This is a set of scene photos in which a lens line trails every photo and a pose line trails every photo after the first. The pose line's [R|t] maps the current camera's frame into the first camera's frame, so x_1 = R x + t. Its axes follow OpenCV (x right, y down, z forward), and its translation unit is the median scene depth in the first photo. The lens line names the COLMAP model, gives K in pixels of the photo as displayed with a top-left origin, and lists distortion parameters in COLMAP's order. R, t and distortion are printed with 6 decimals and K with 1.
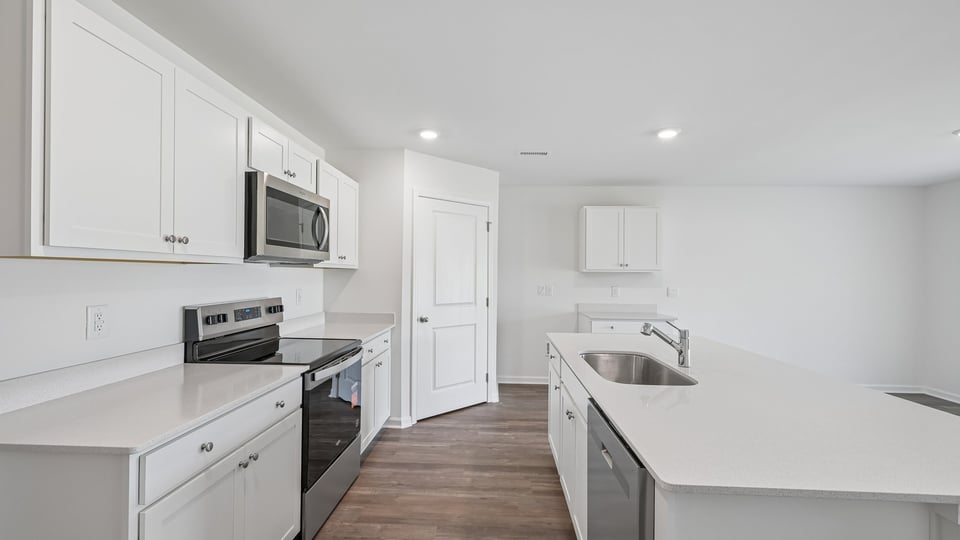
lens RADIAL K [[410.4, 0, 480.5], [0, 410.4, 272.7], [0, 0, 1]] dist [-0.000913, -0.000015]
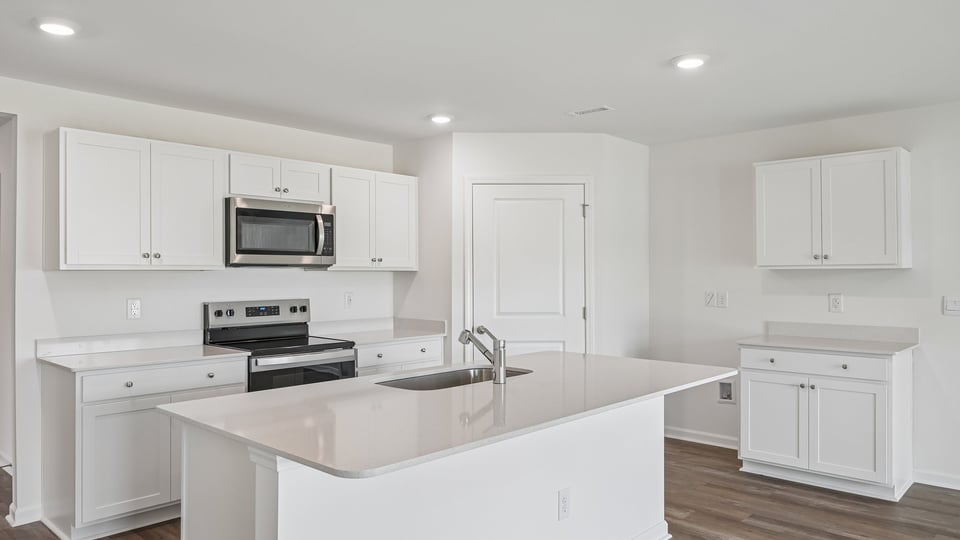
lens RADIAL K [[652.1, 0, 478.8], [0, 652.1, 268.1], [0, 0, 1]] dist [-0.000386, -0.002834]
pose [[0.754681, -0.019025, -0.655816, 0.771962], [0.012107, 0.999813, -0.015073, 0.007411], [0.655981, 0.003435, 0.754770, -0.014296]]
